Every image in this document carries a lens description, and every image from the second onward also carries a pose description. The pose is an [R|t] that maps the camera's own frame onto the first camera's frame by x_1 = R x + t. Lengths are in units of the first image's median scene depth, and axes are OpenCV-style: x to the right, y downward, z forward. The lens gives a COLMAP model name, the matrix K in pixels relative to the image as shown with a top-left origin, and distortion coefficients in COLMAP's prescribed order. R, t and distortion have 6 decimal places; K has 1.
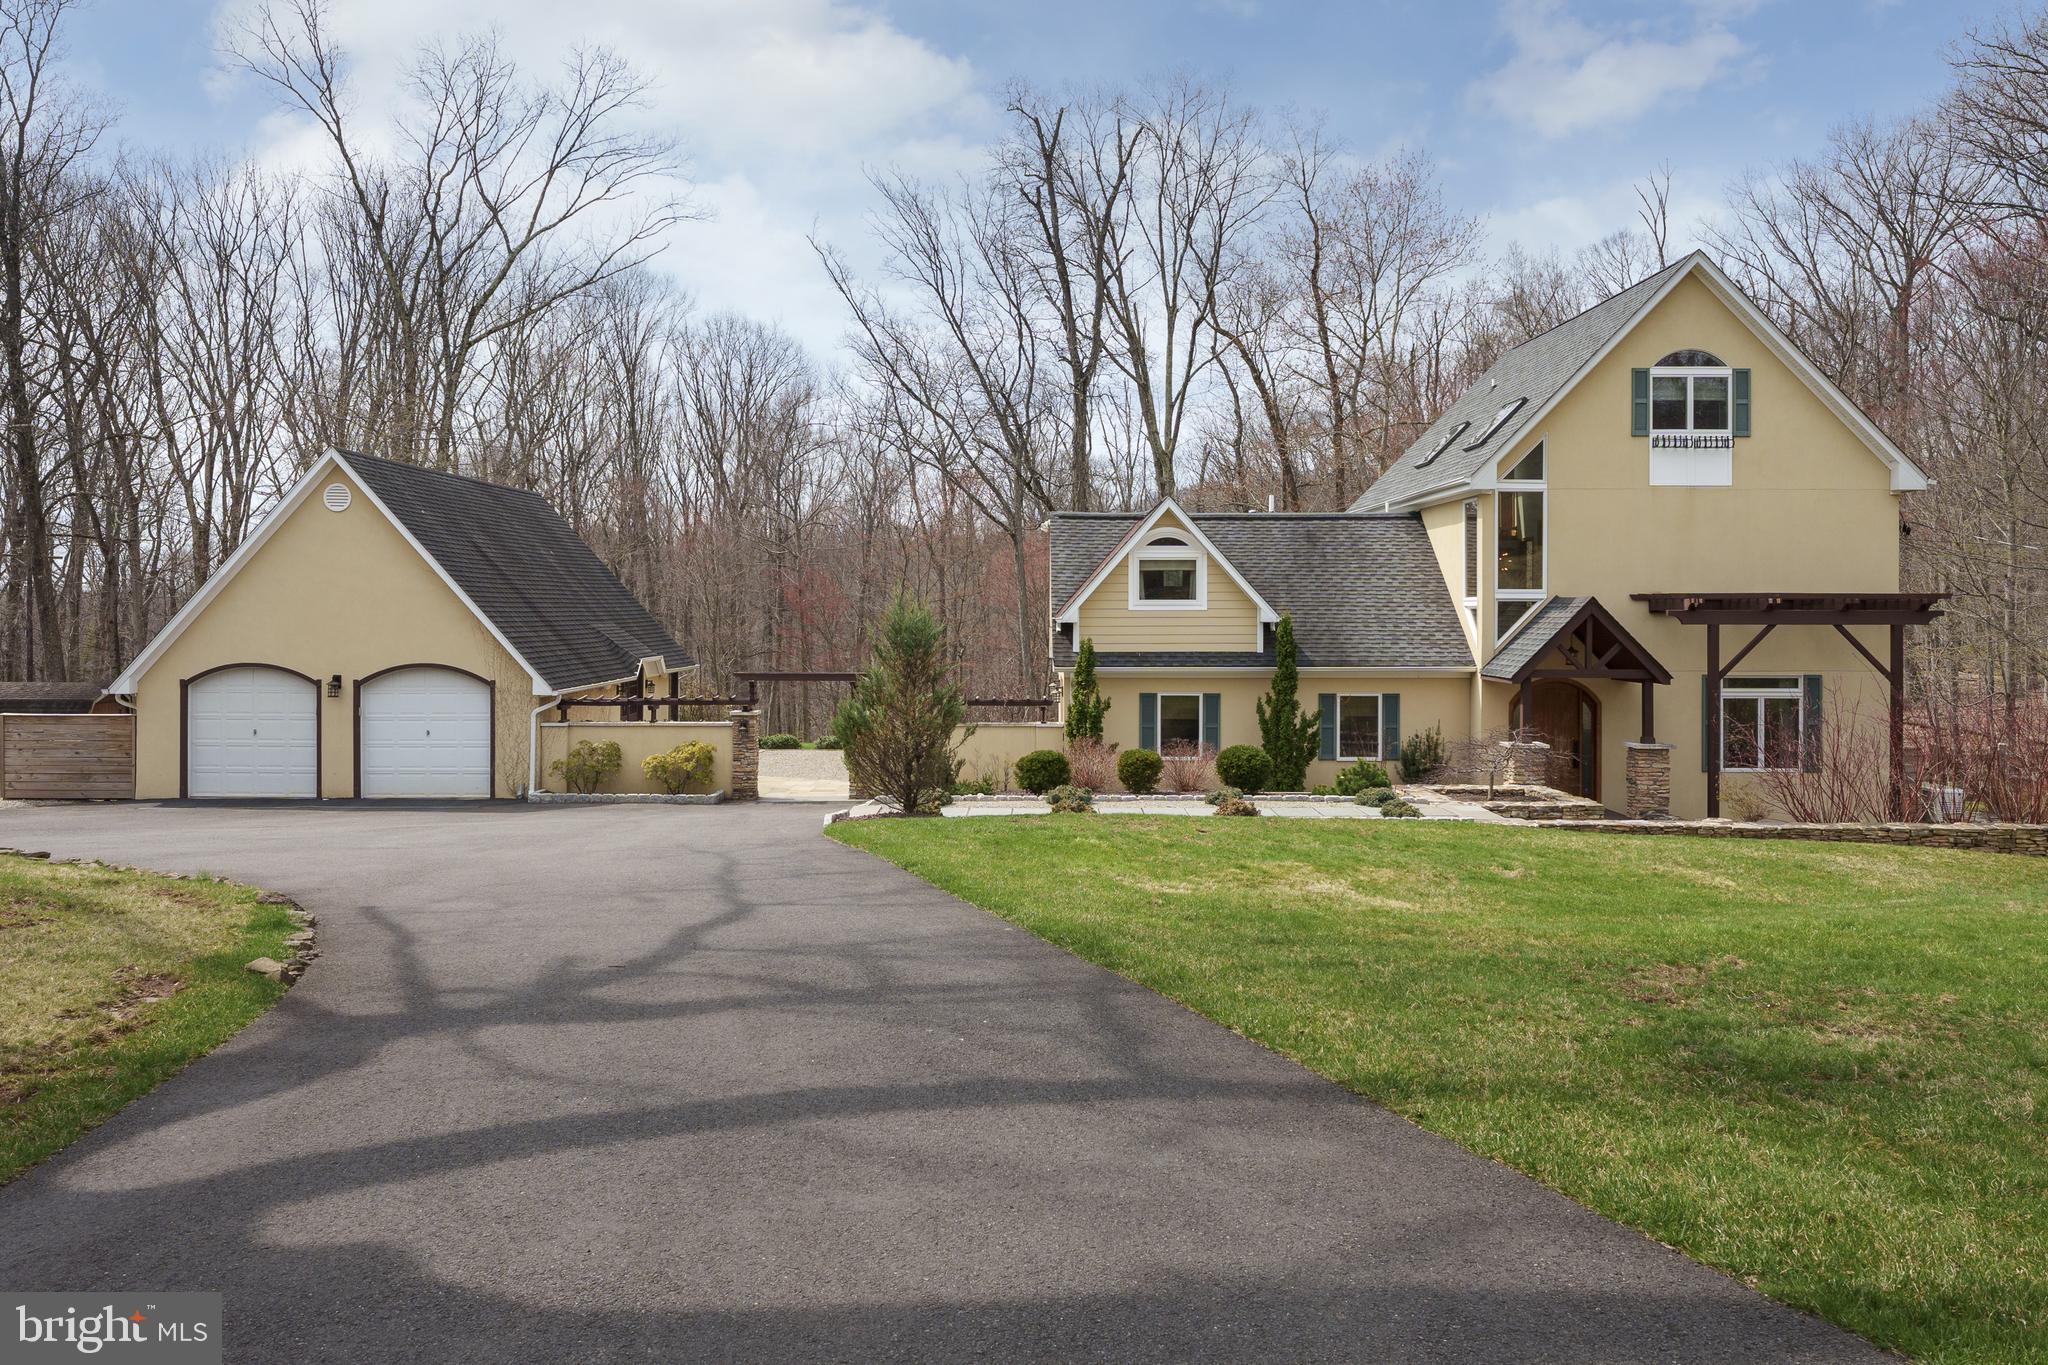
lens RADIAL K [[1308.4, 0, 1025.2], [0, 1308.4, 673.3], [0, 0, 1]] dist [0.004764, 0.016782]
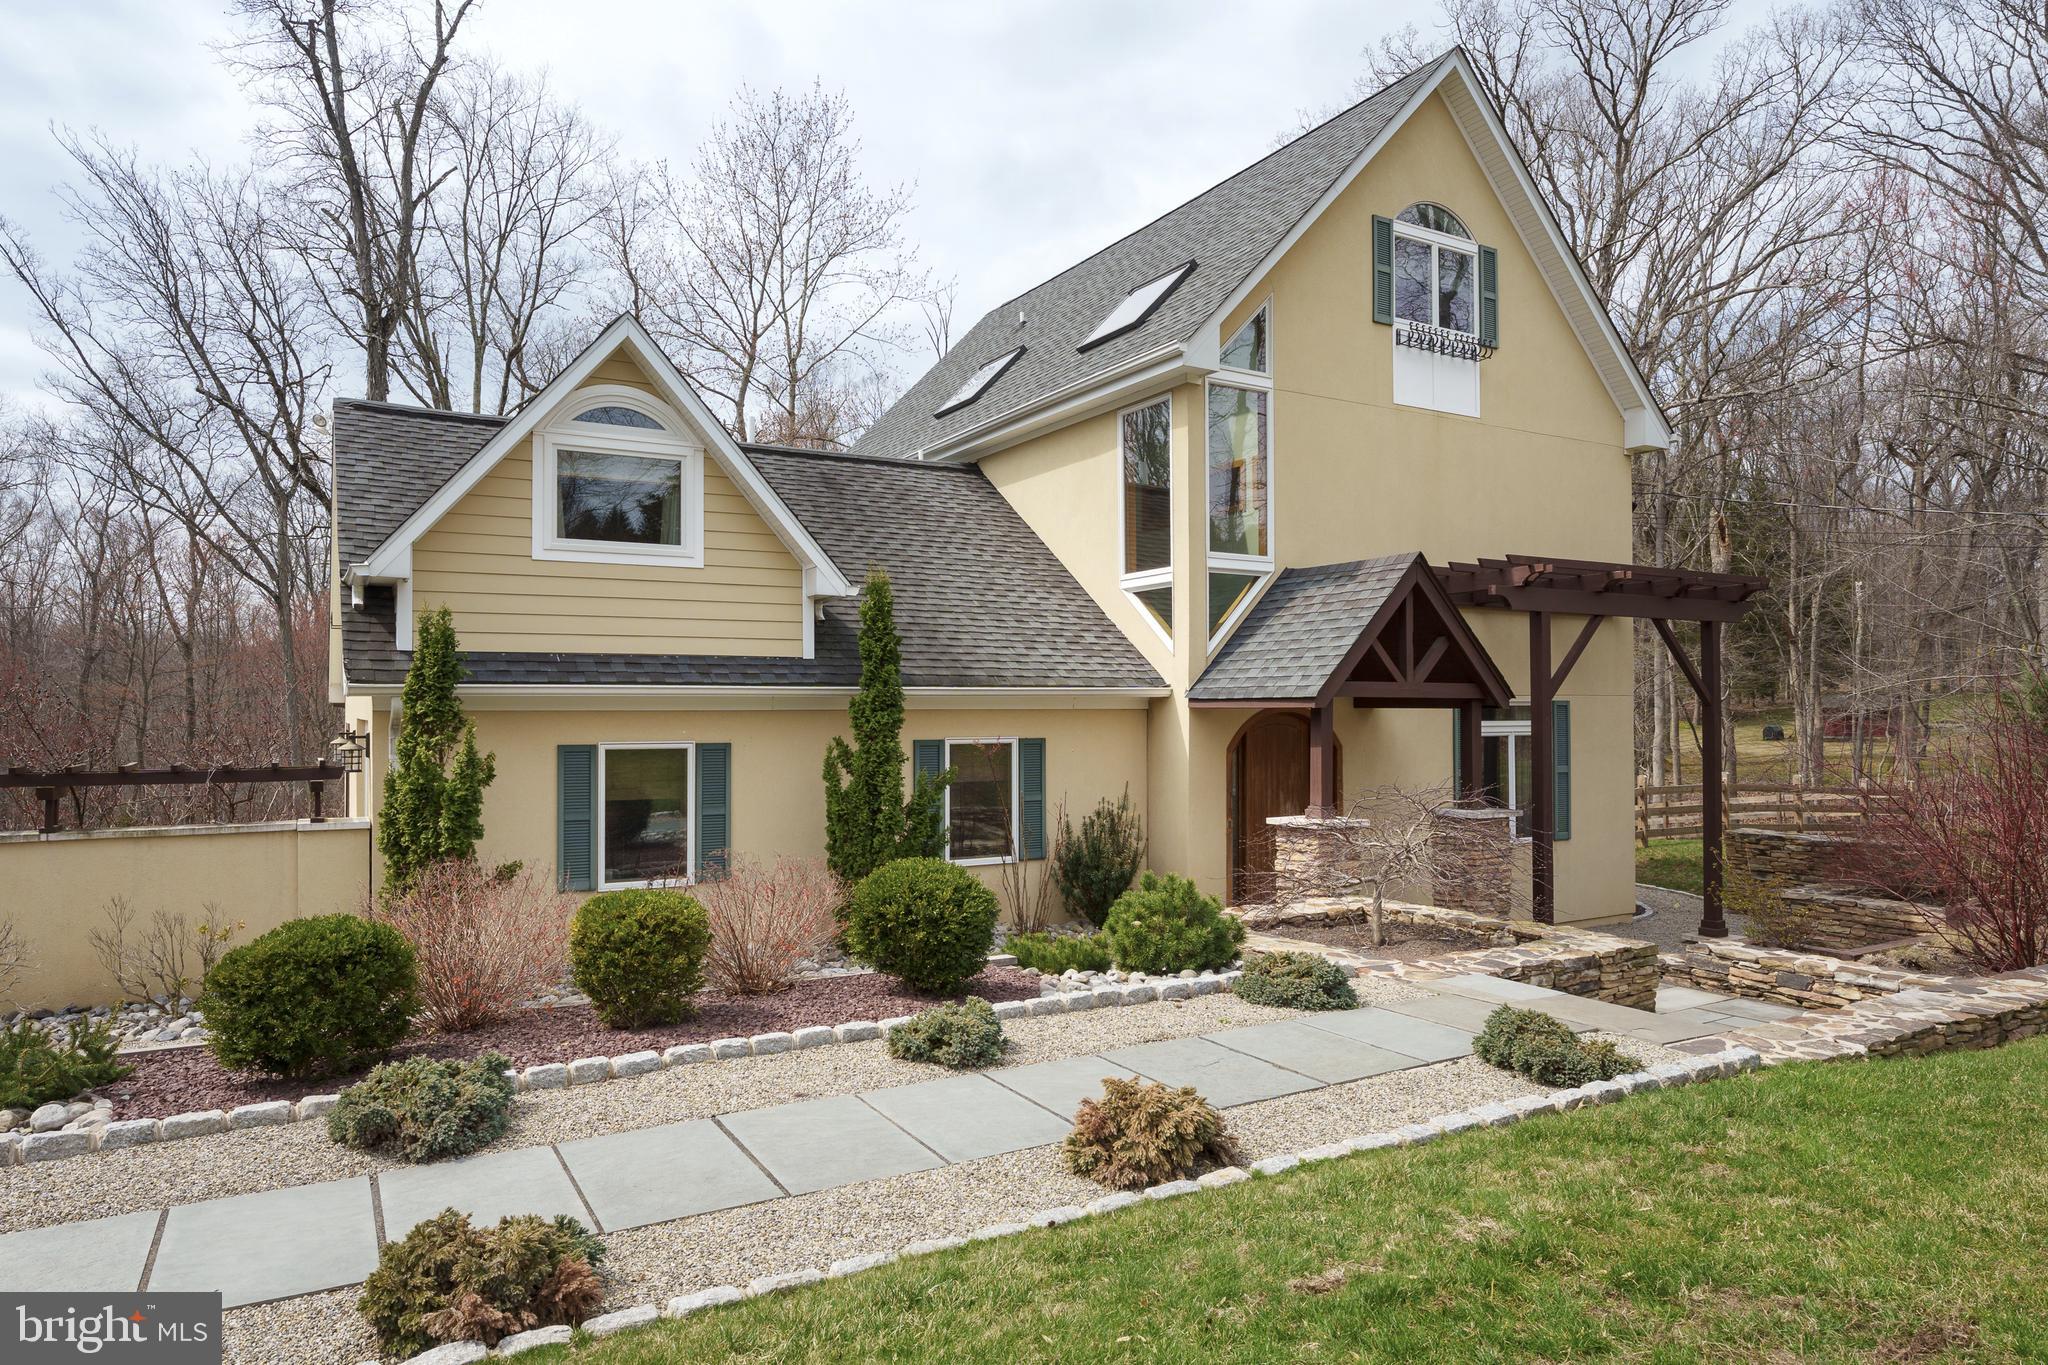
lens RADIAL K [[1308.4, 0, 1024.2], [0, 1308.4, 696.0], [0, 0, 1]] dist [0.004764, 0.016782]
pose [[0.873287, -0.001198, 0.487205, 0.007173], [0.019484, 0.999283, -0.032466, 0.016303], [-0.486817, 0.037845, 0.872684, 0.526860]]
